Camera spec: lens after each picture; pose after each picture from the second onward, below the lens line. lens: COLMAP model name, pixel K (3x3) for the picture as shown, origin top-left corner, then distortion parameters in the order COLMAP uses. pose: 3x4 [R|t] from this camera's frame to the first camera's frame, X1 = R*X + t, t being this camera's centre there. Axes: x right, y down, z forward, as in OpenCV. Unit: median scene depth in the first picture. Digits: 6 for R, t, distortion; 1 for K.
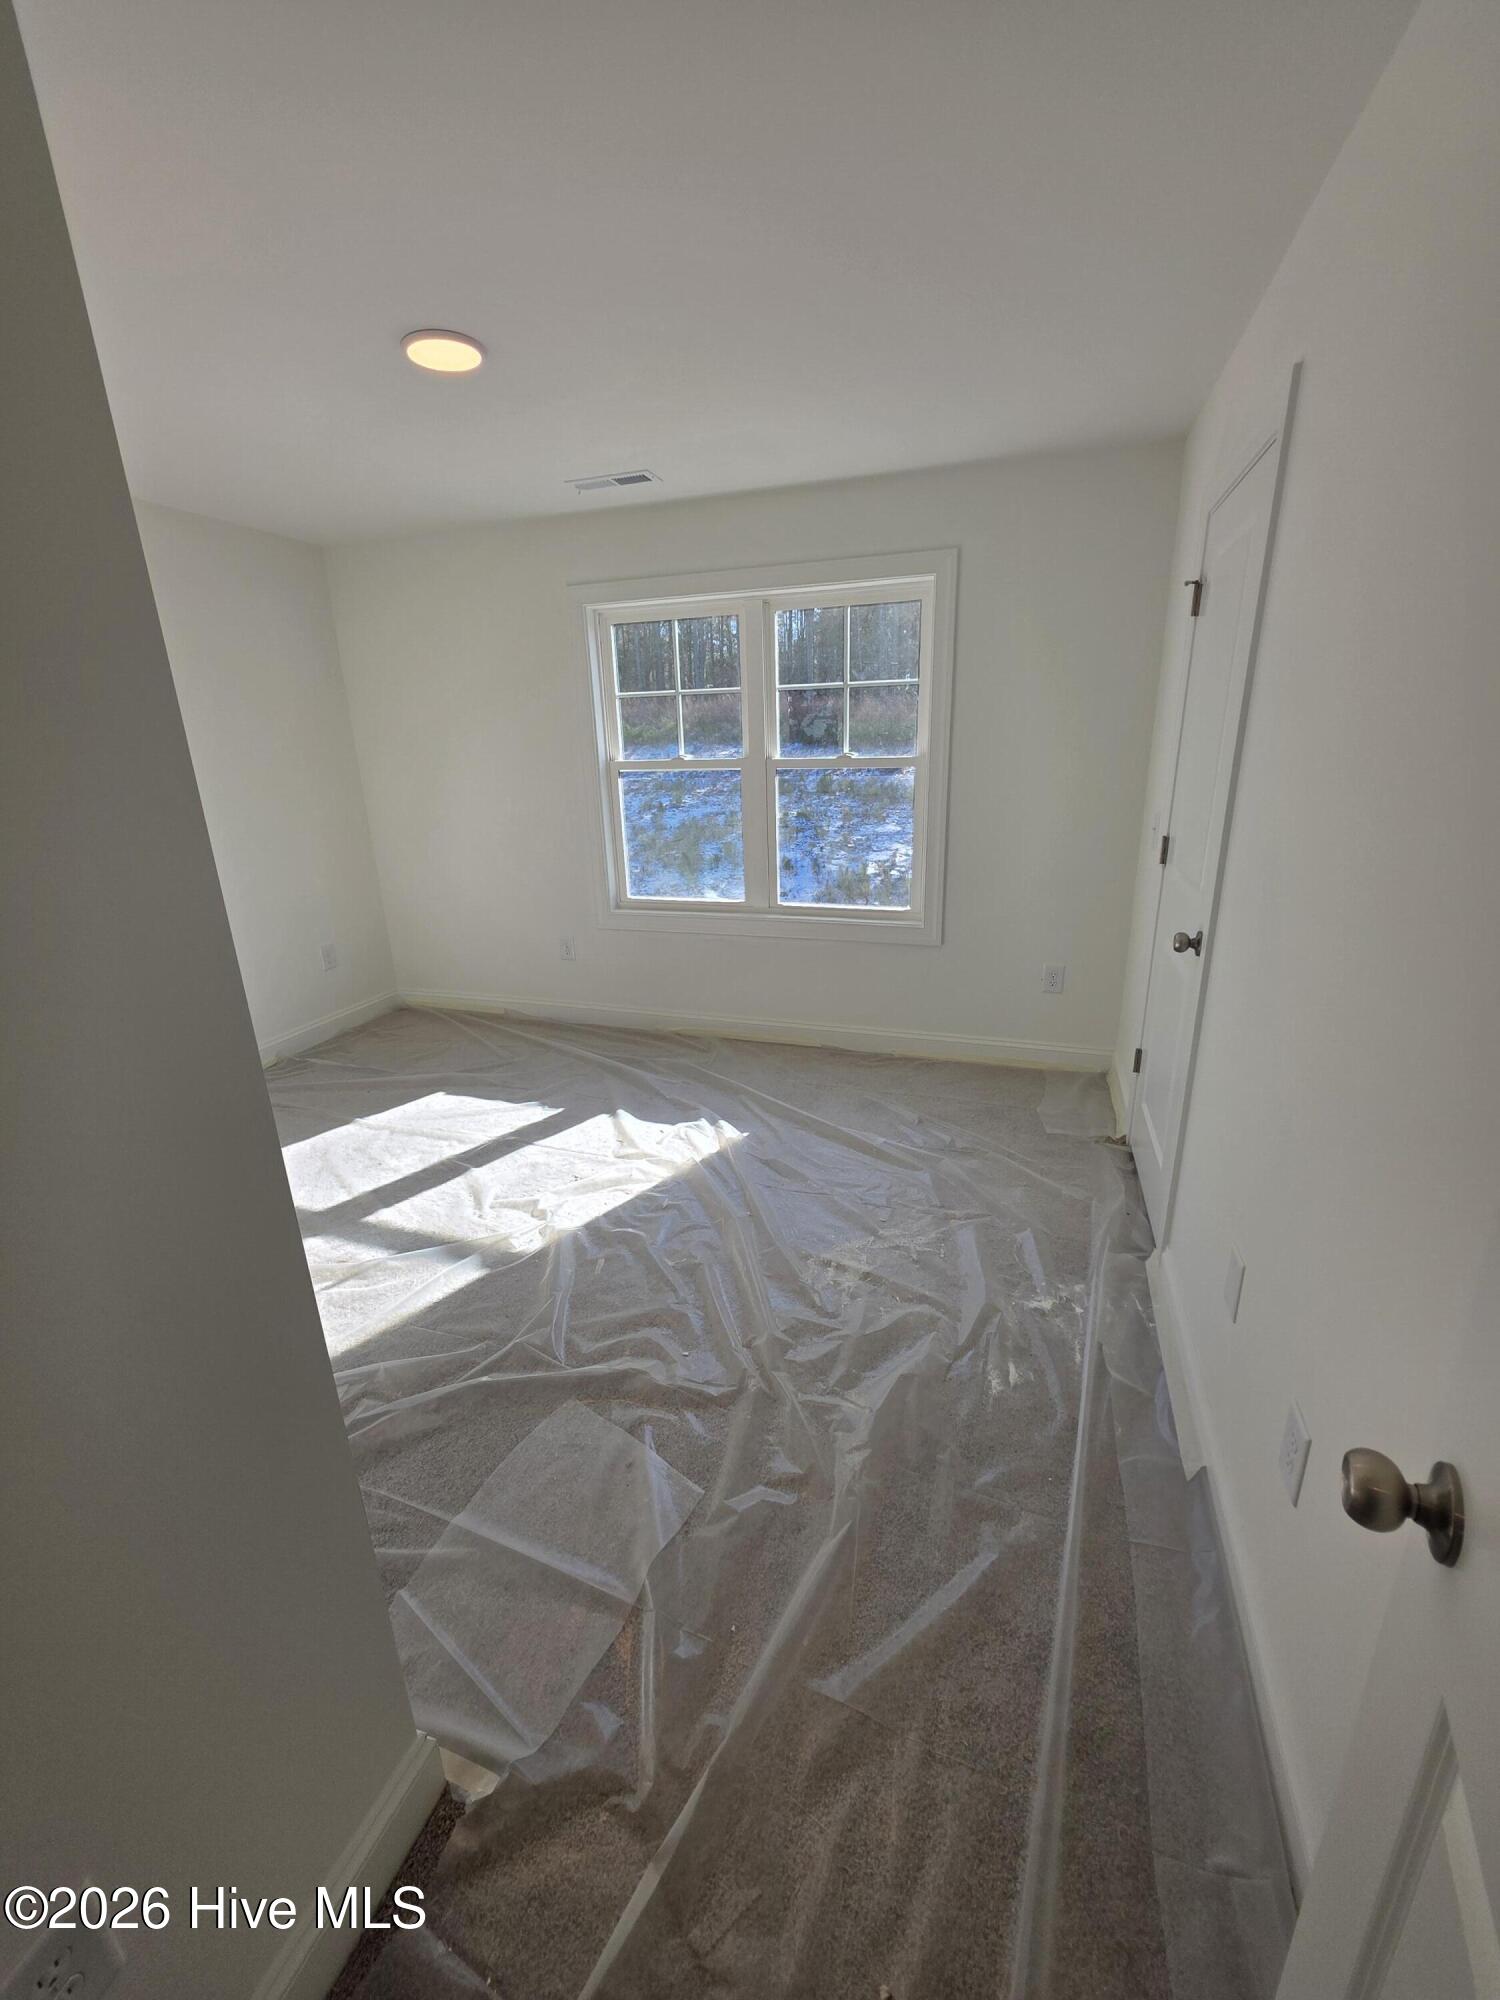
lens RADIAL K [[810.7, 0, 750.0], [0, 810.7, 1000.0], [0, 0, 1]] dist [-0.002461, -0.000096]
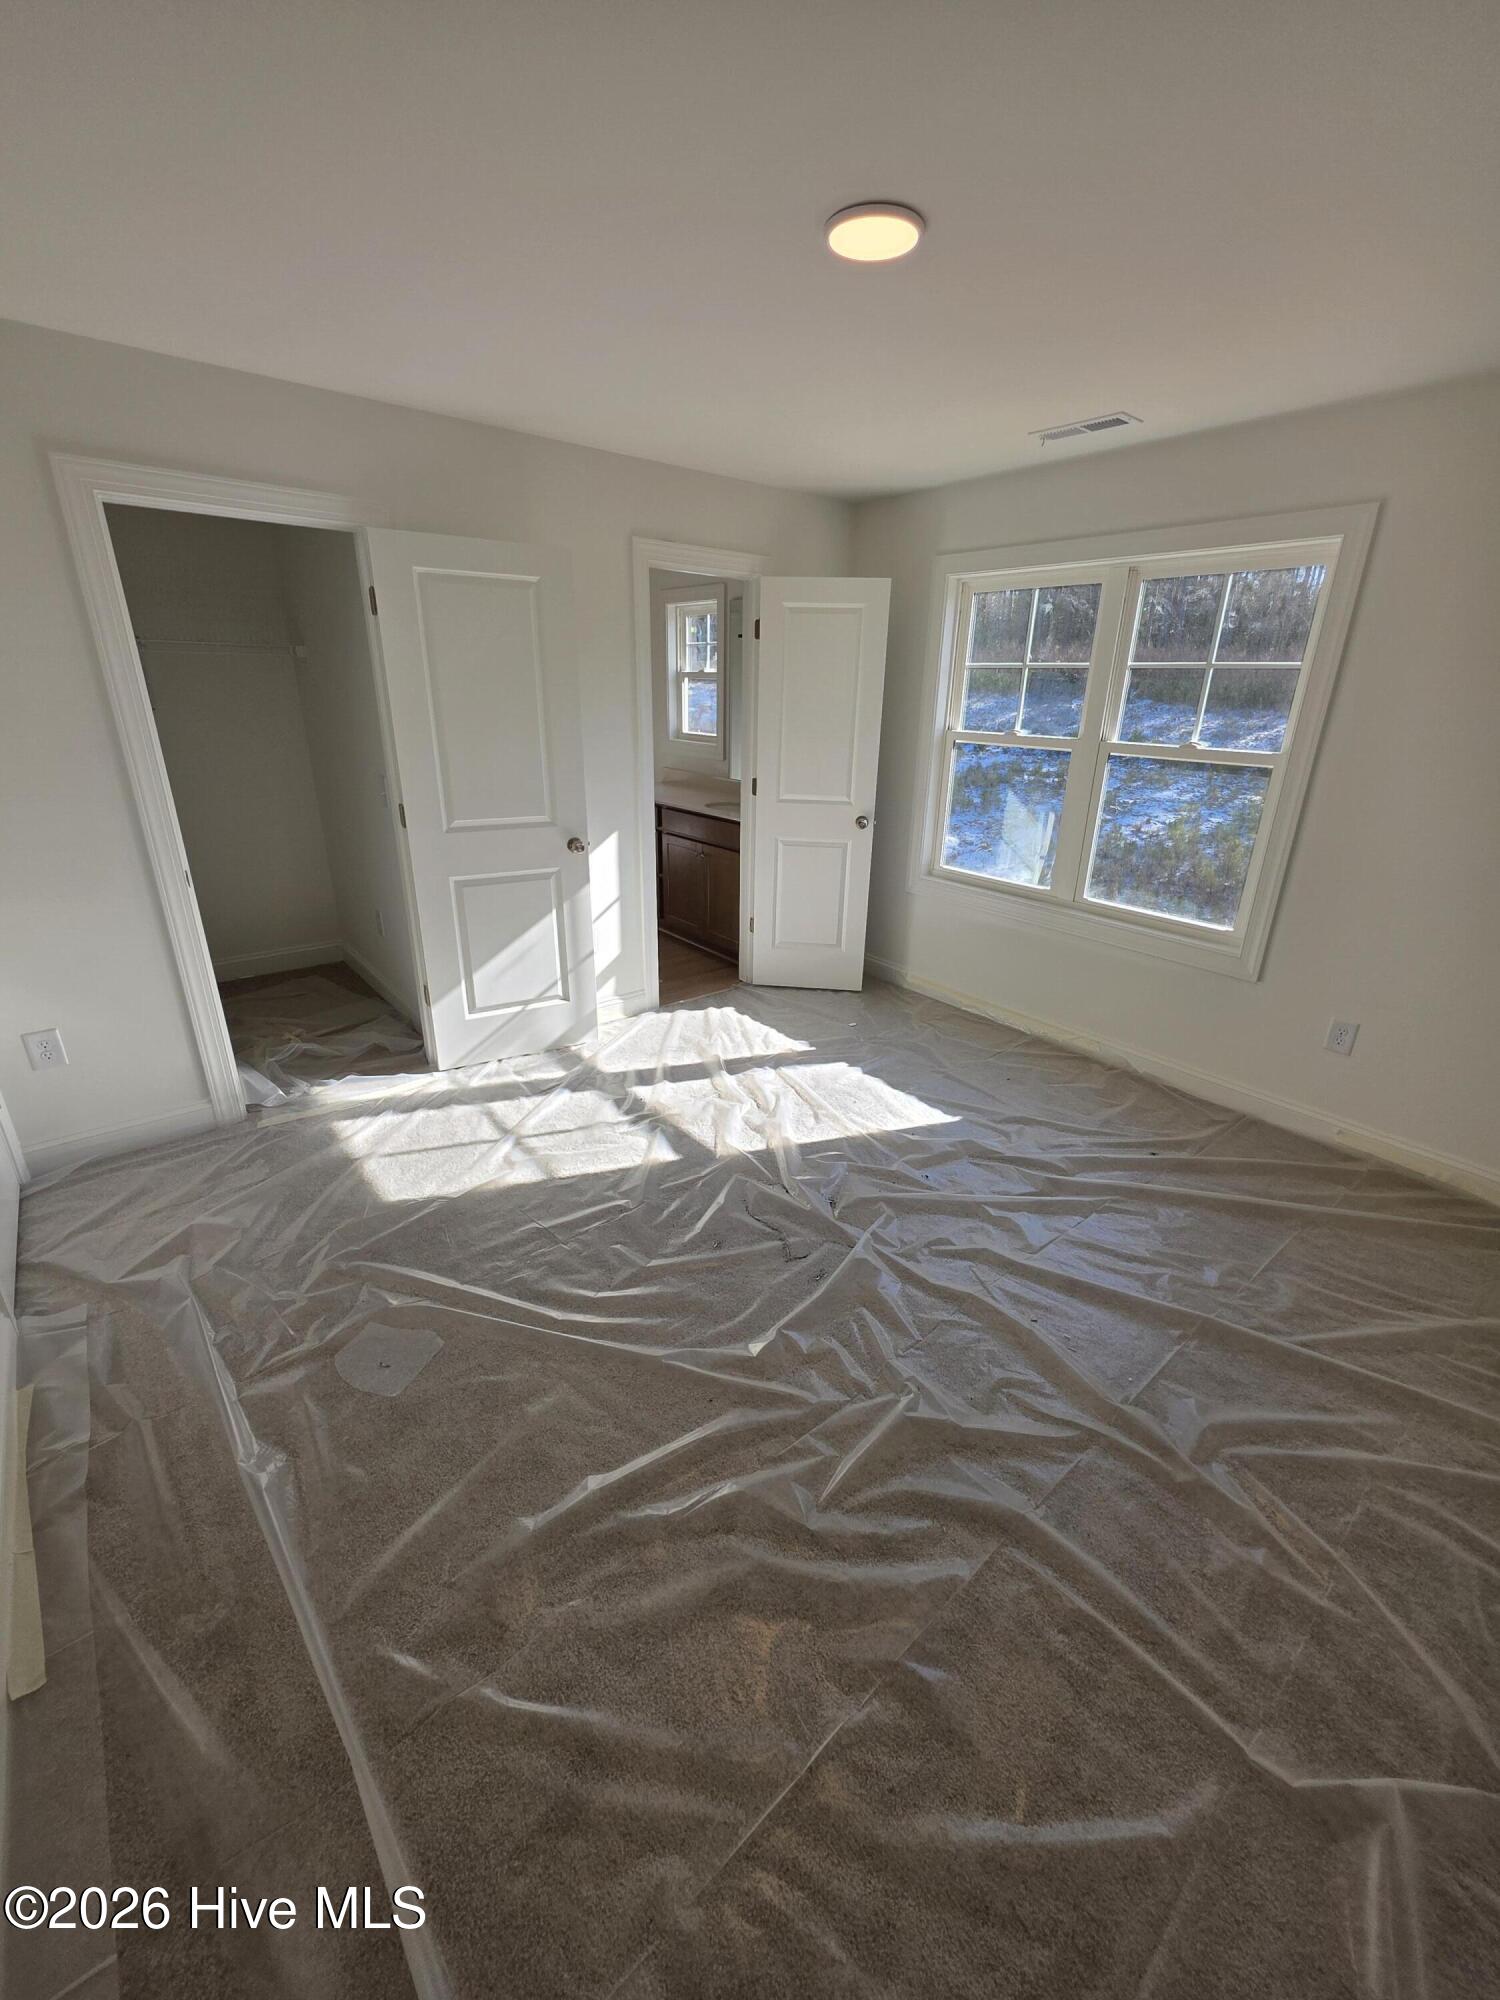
lens RADIAL K [[798.4, 0, 750.0], [0, 798.4, 1000.0], [0, 0, 1]] dist [0.001215, 0.000043]
pose [[0.867029, 0.222887, -0.445625, 0.152483], [-0.199912, 0.974838, 0.098623, -0.016357], [0.456394, 0.003577, 0.889771, -0.005669]]
